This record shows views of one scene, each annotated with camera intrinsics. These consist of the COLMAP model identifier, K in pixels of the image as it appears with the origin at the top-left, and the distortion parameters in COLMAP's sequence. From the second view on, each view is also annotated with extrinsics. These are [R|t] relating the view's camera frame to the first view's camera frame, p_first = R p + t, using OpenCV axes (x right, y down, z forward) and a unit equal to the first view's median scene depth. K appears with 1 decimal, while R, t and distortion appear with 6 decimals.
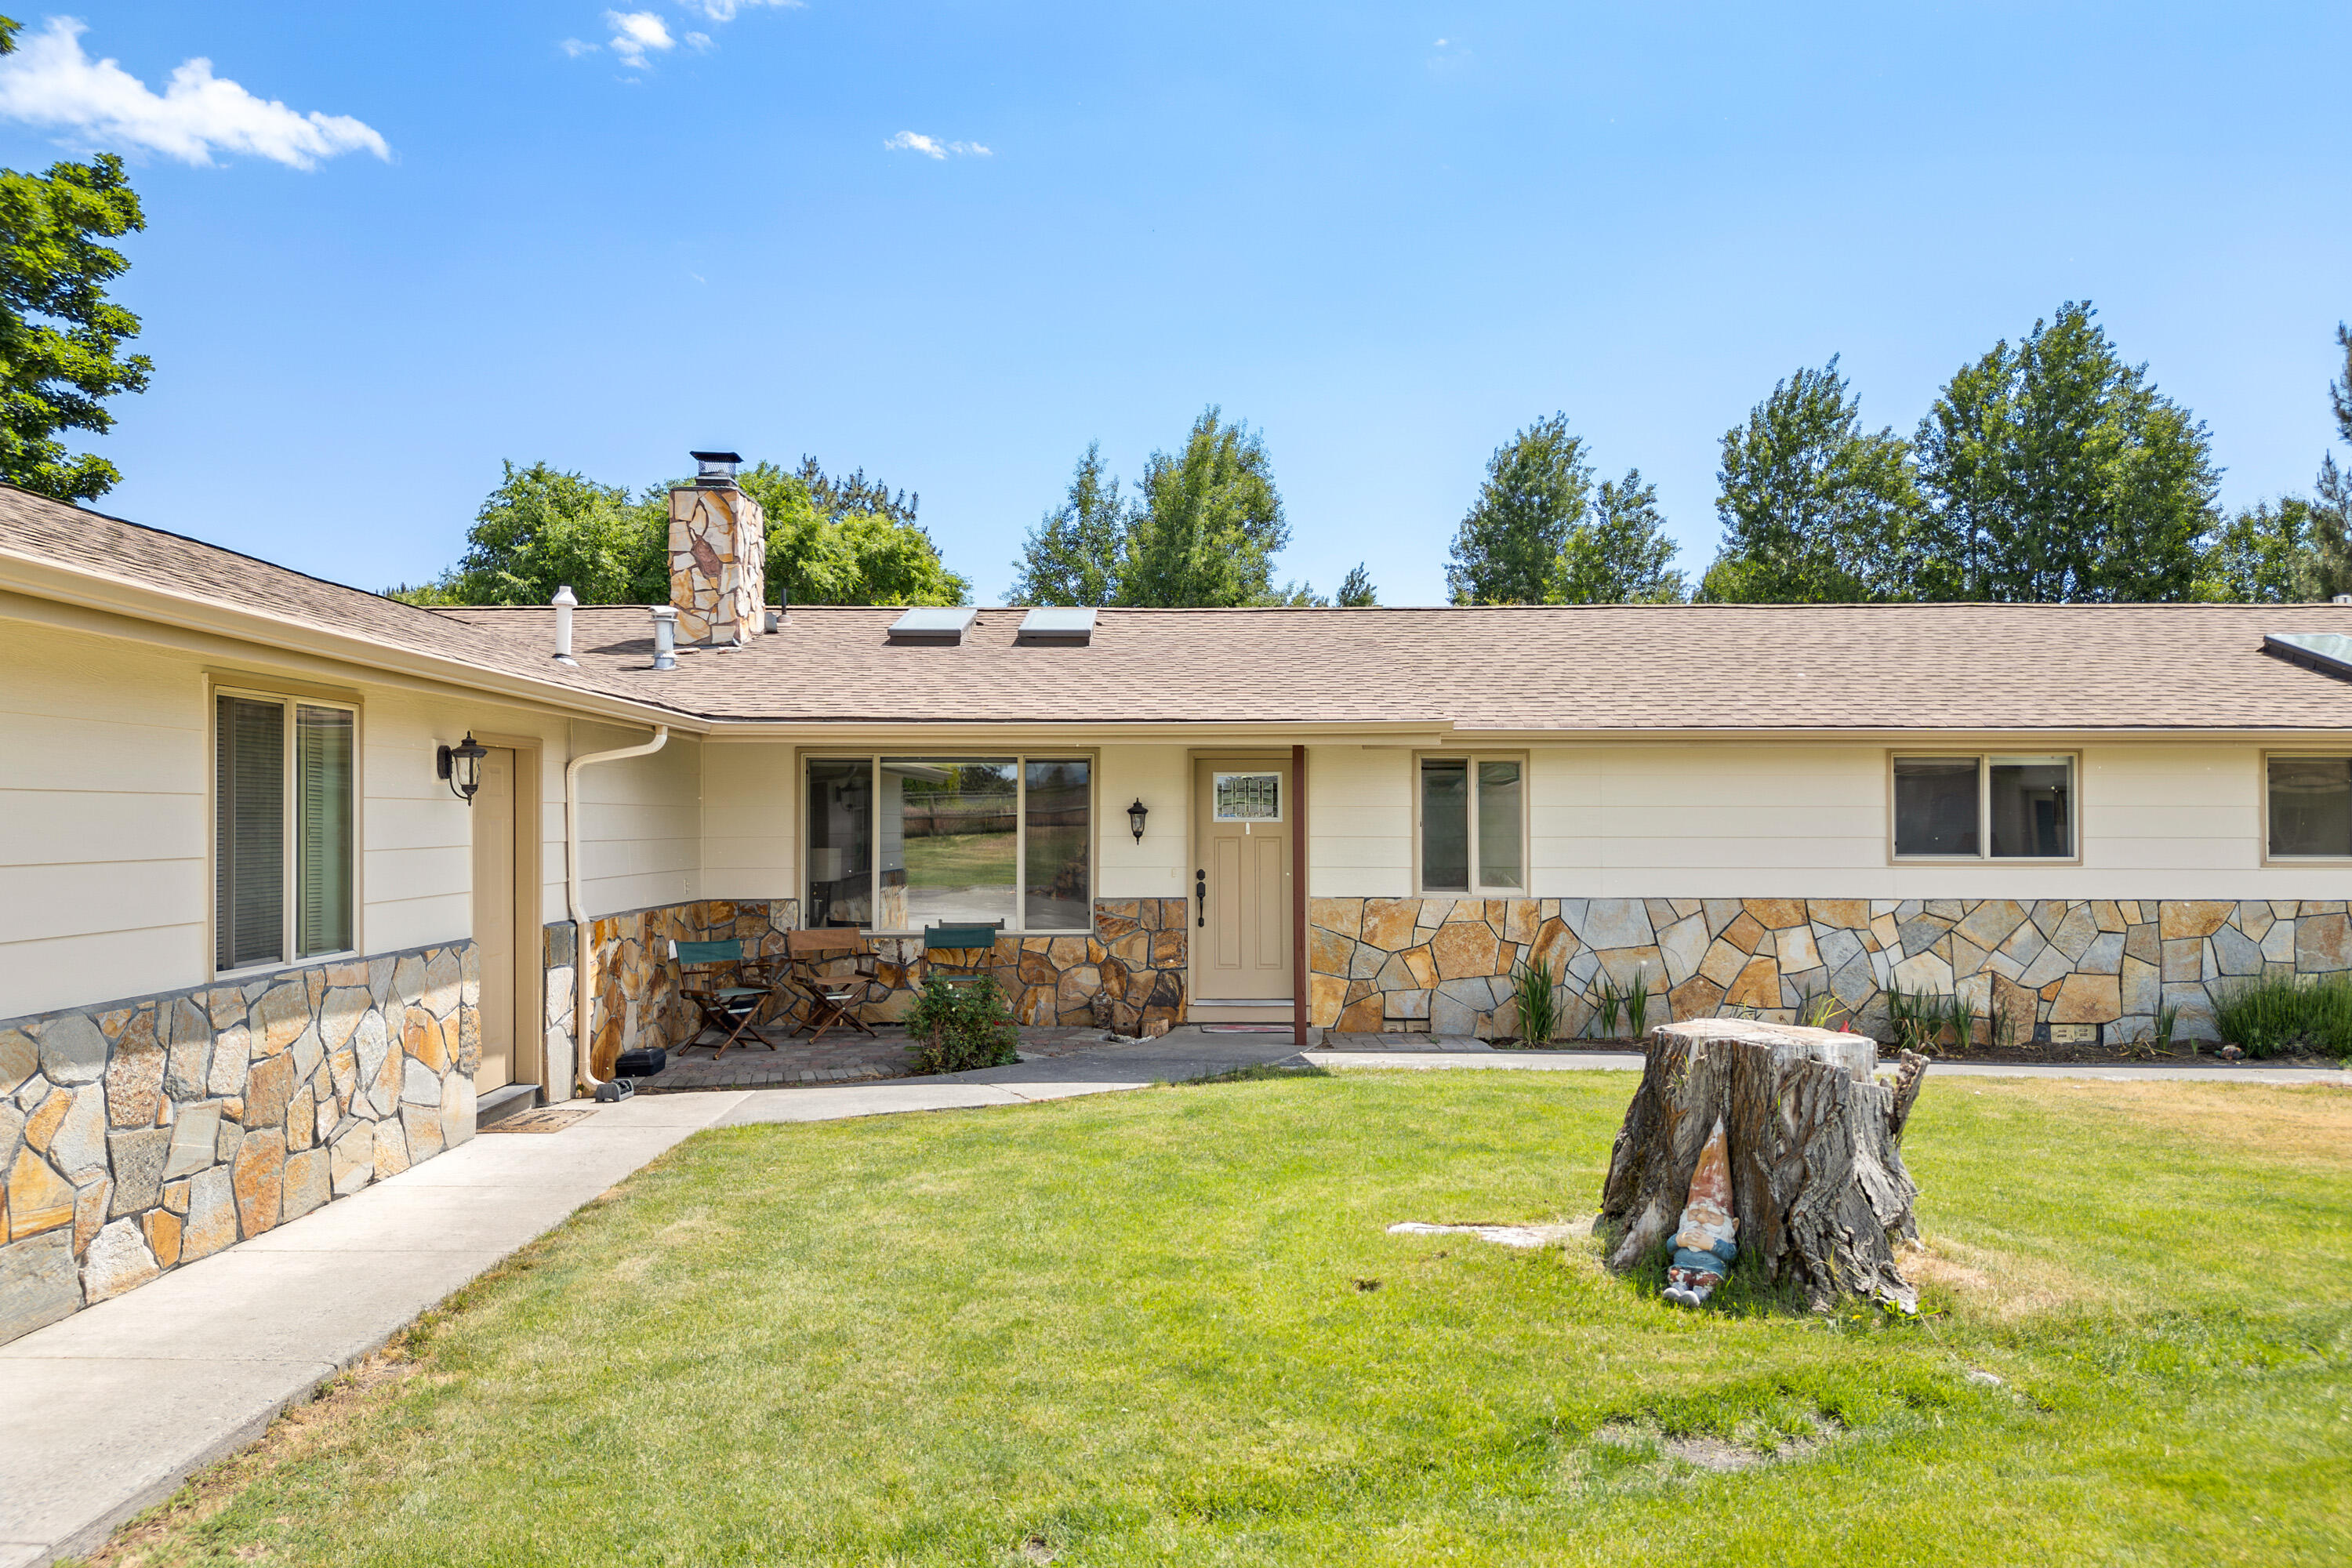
lens RADIAL K [[1745.6, 0, 1117.3], [0, 1745.6, 844.8], [0, 0, 1]] dist [0.006456, 0.000955]
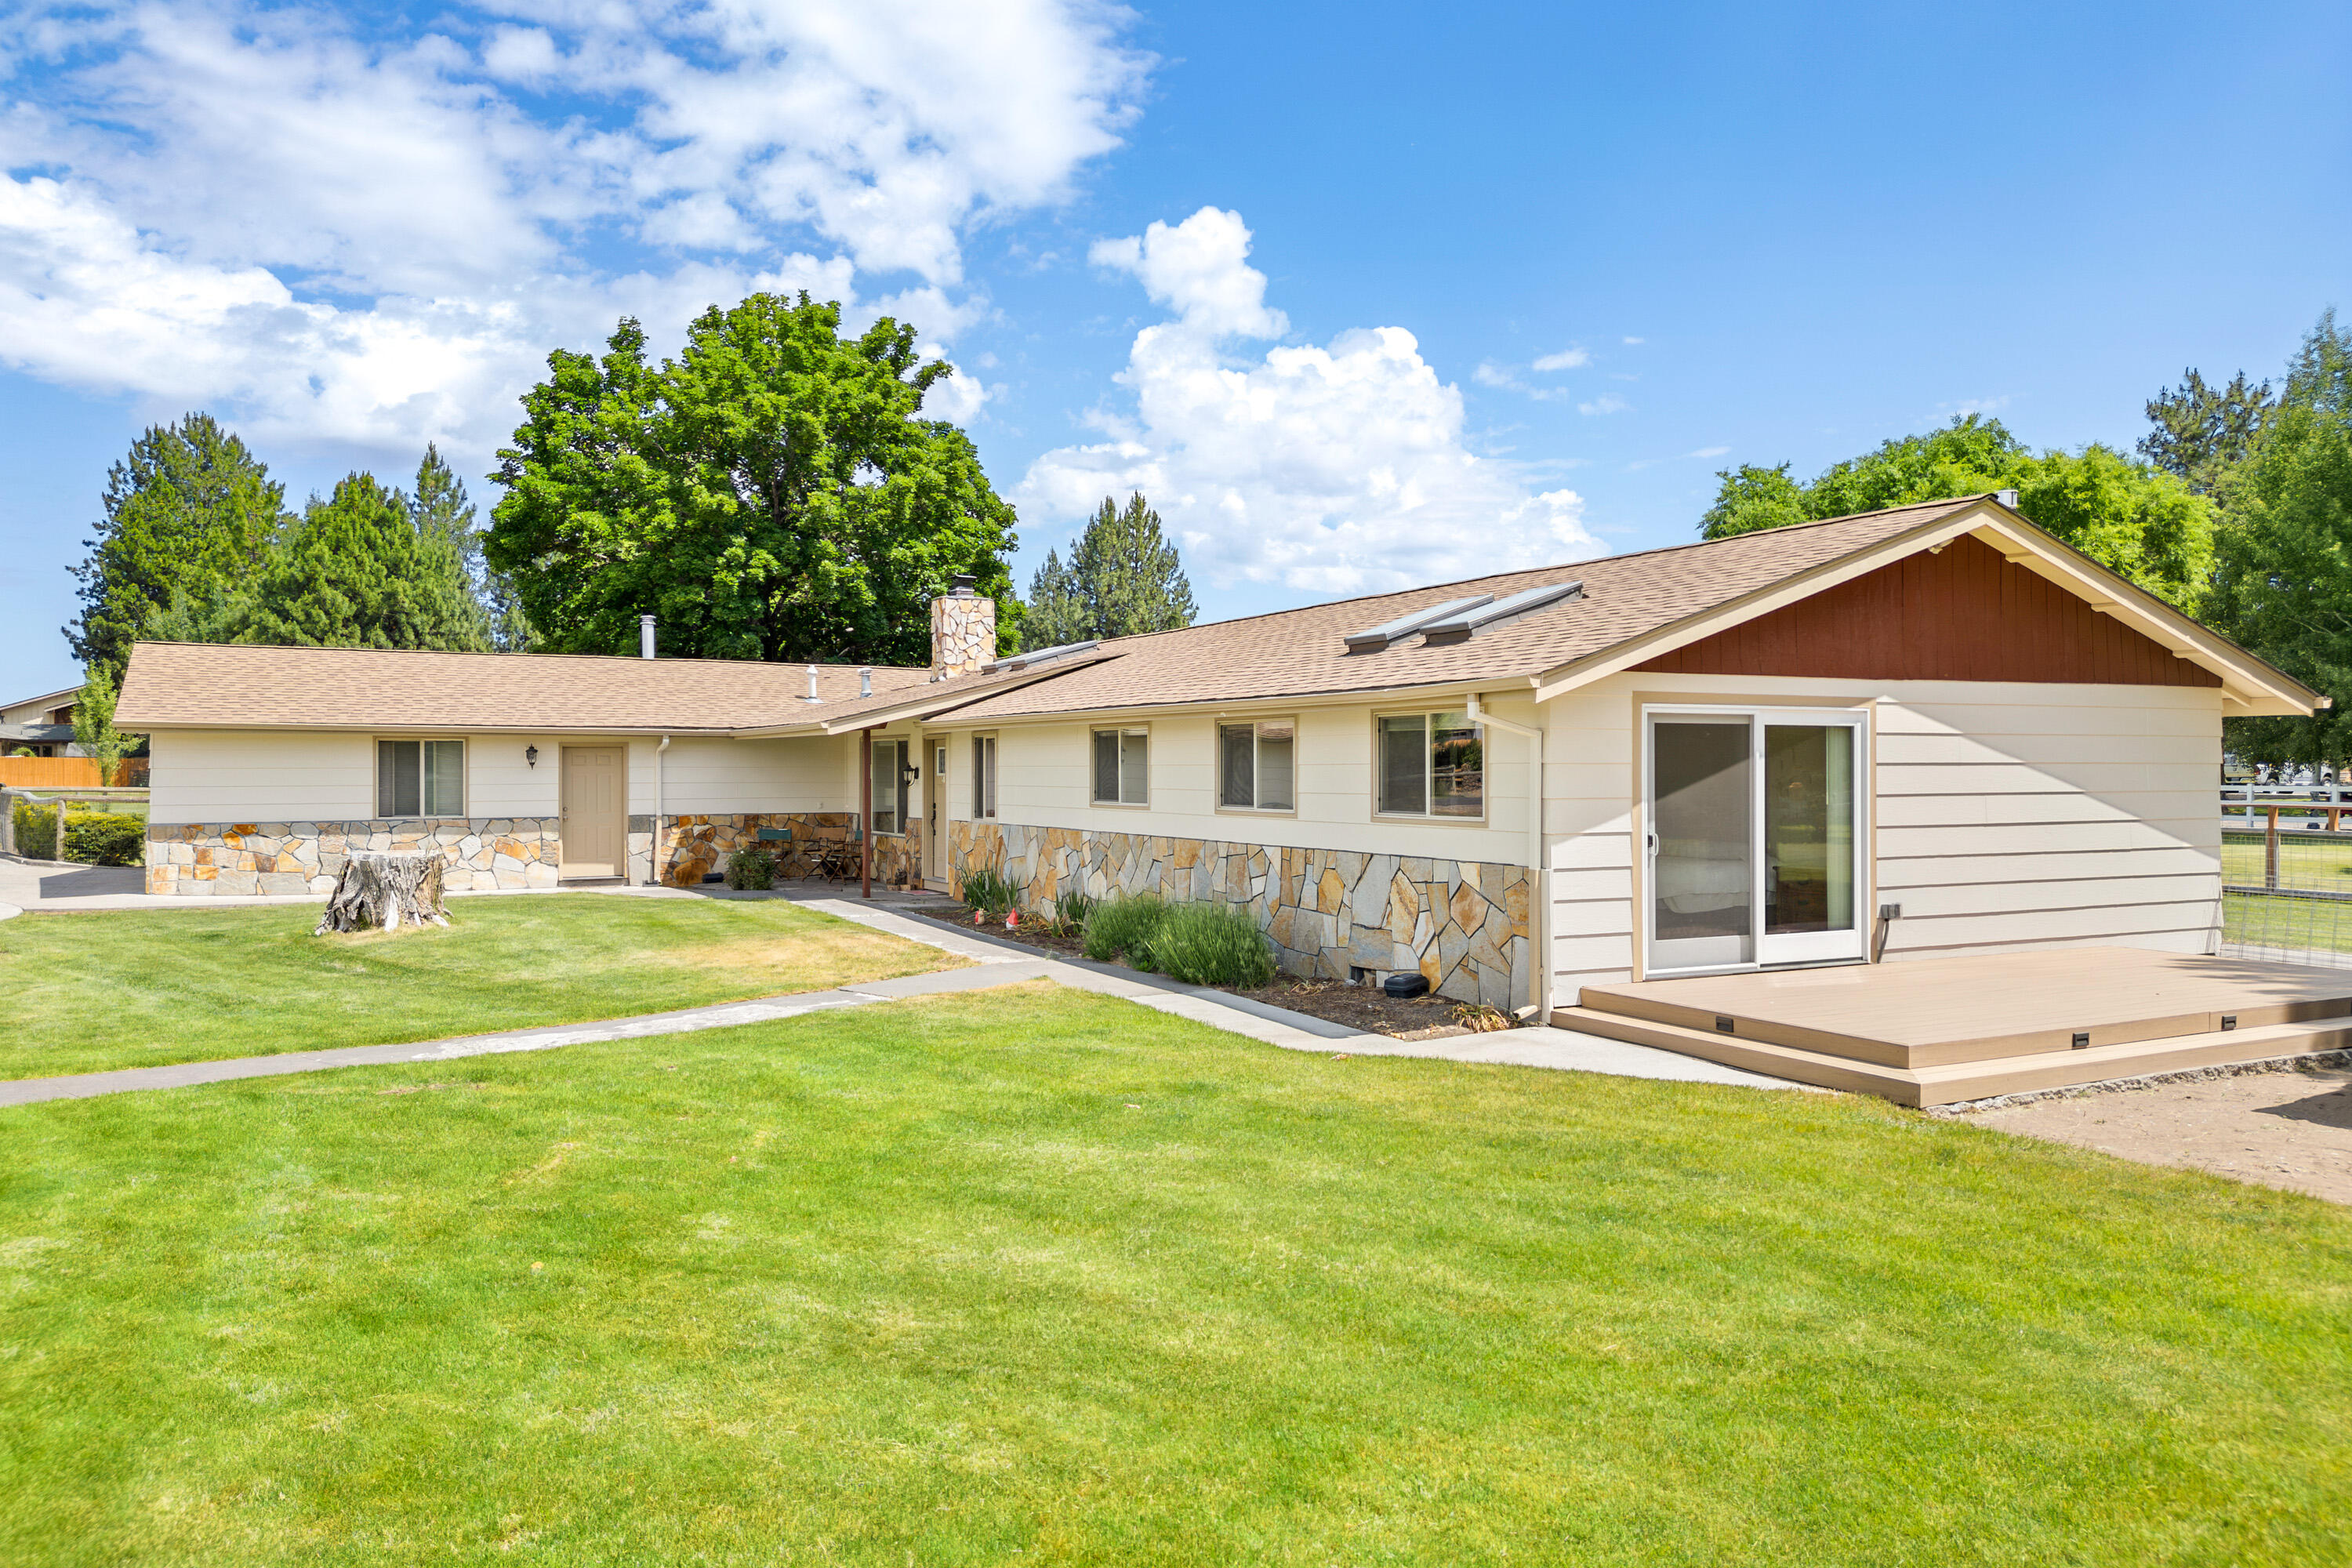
lens RADIAL K [[1729.1, 0, 1176.0], [0, 1729.1, 784.0], [0, 0, 1]] dist [0.040763, -0.005585]
pose [[0.456334, 0.006047, -0.889788, 1.272584], [-0.021487, 0.999760, -0.004226, -0.001577], [0.889549, 0.021047, 0.456354, 0.318927]]
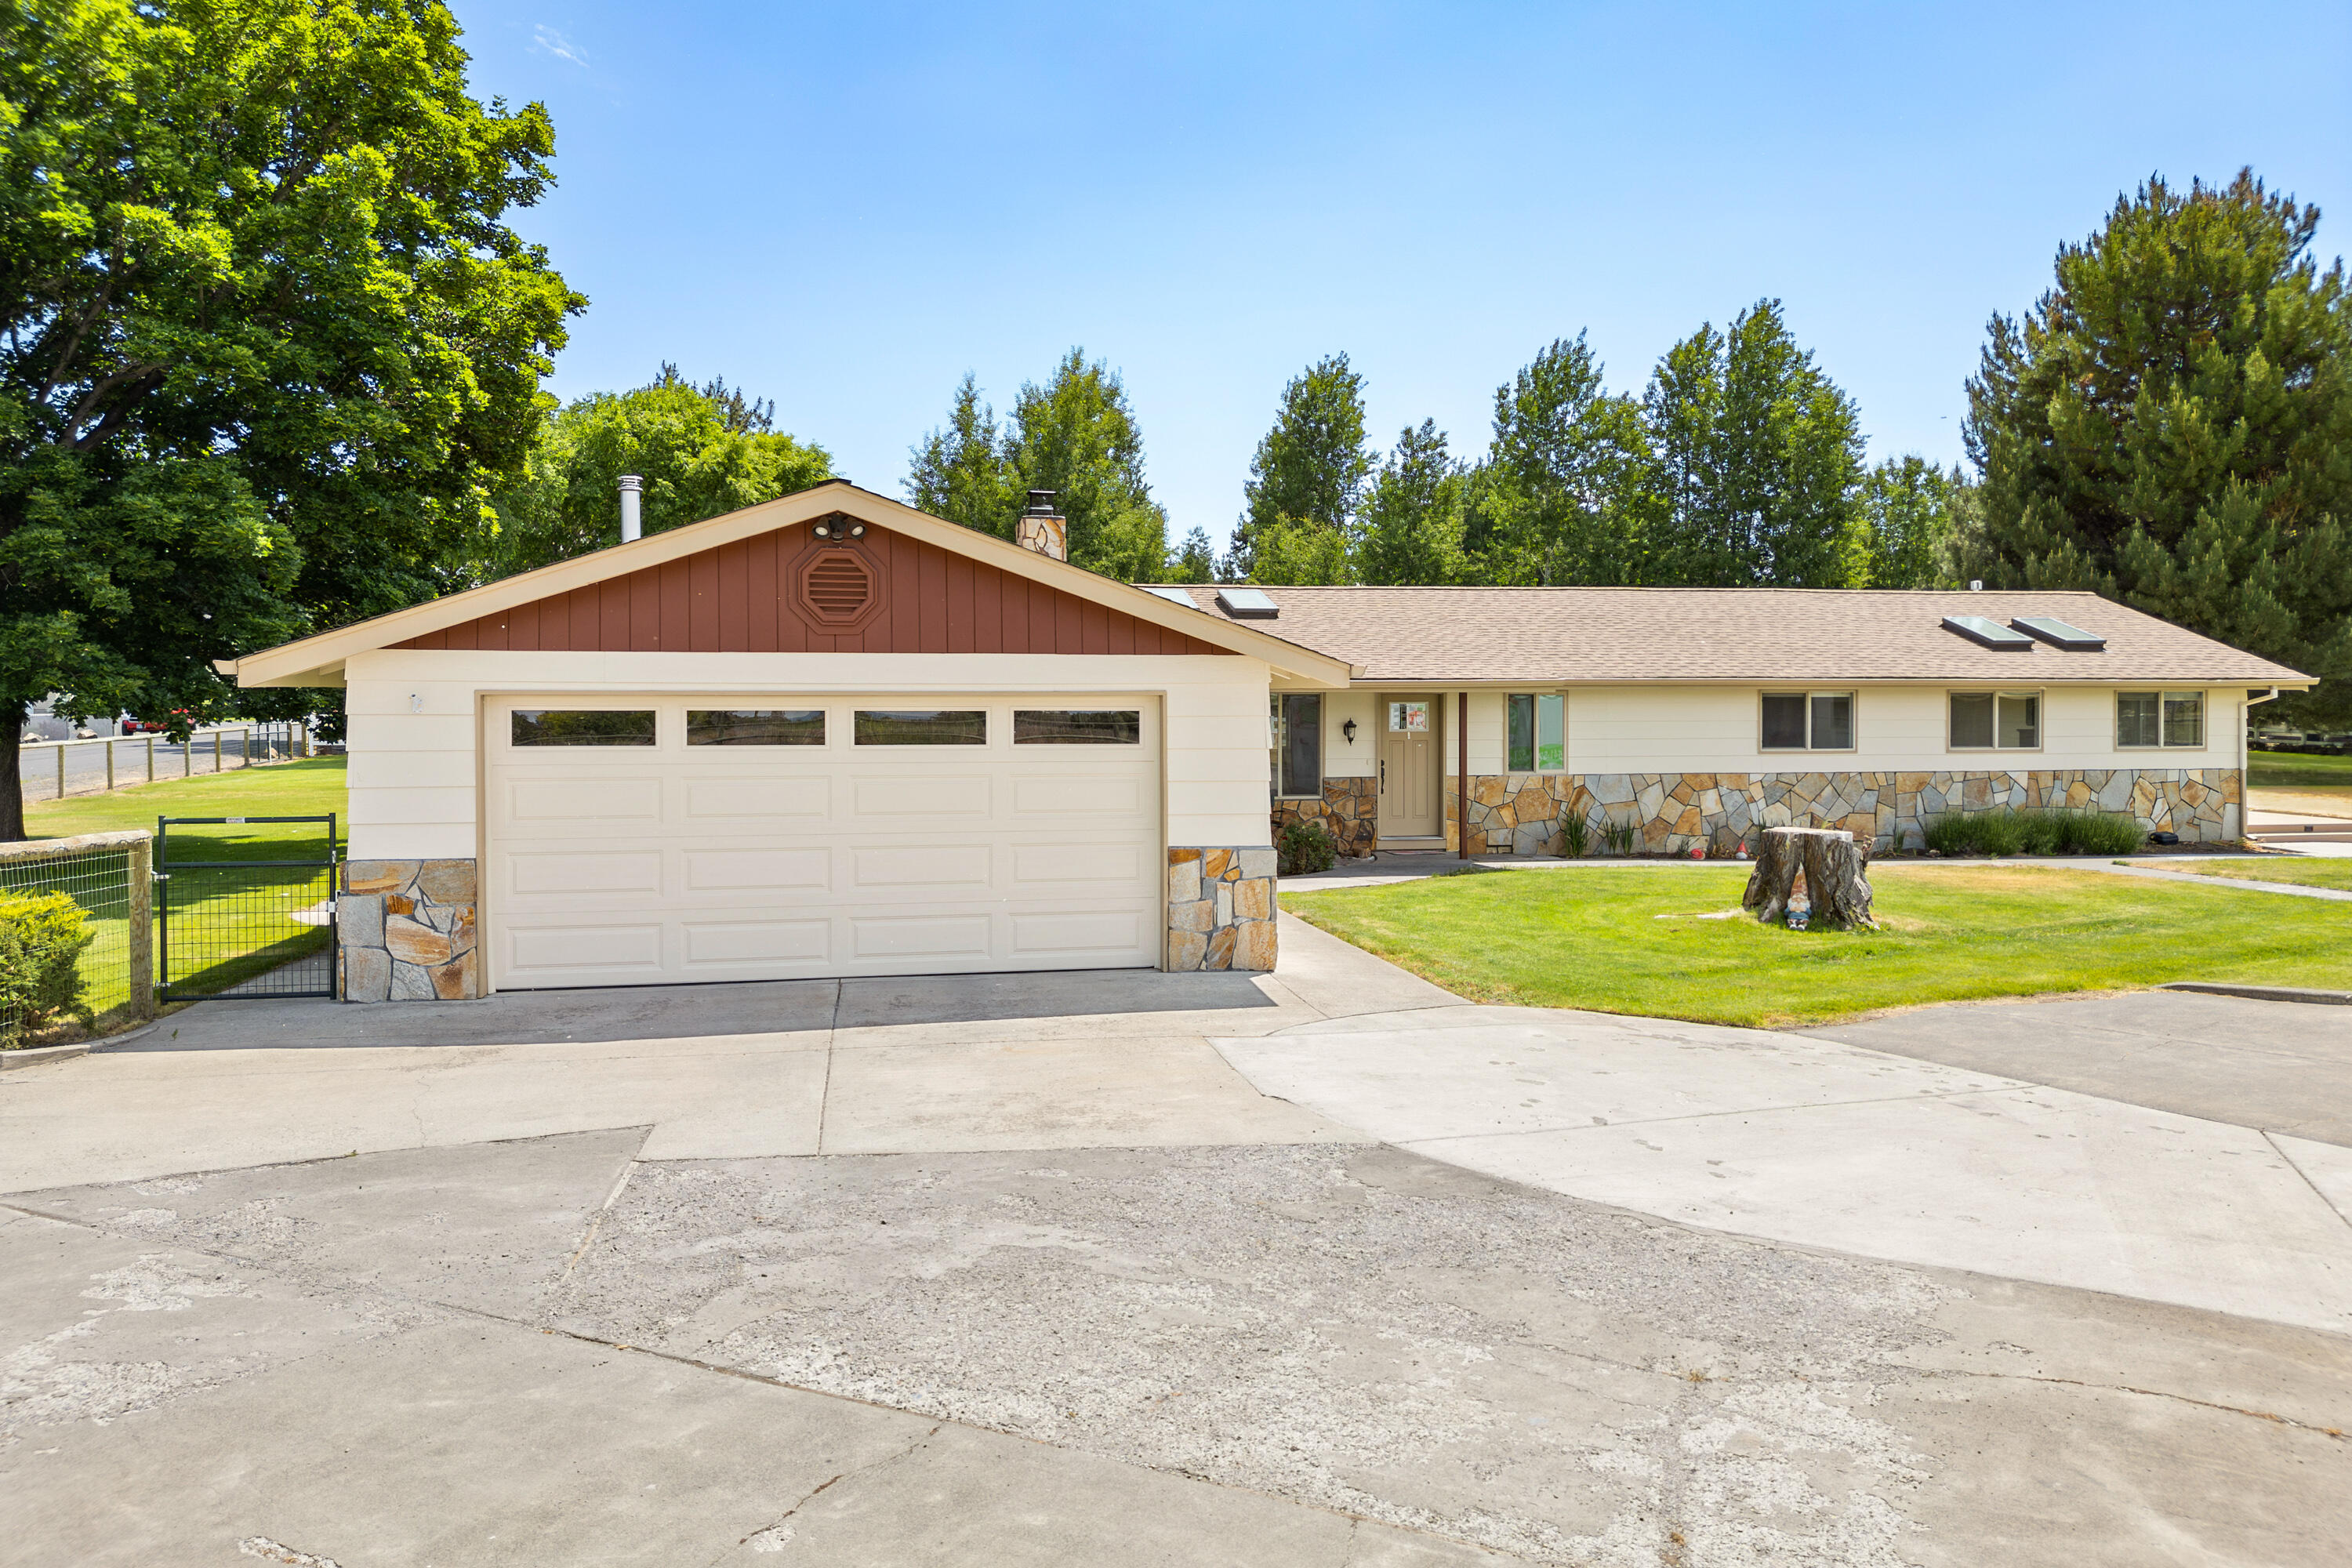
lens RADIAL K [[1729.1, 0, 1176.0], [0, 1729.1, 784.0], [0, 0, 1]] dist [0.040763, -0.005585]
pose [[0.978510, -0.011591, 0.205874, -0.375160], [0.003594, 0.999226, 0.039179, -0.021772], [-0.206168, -0.037597, 0.977794, -0.452493]]
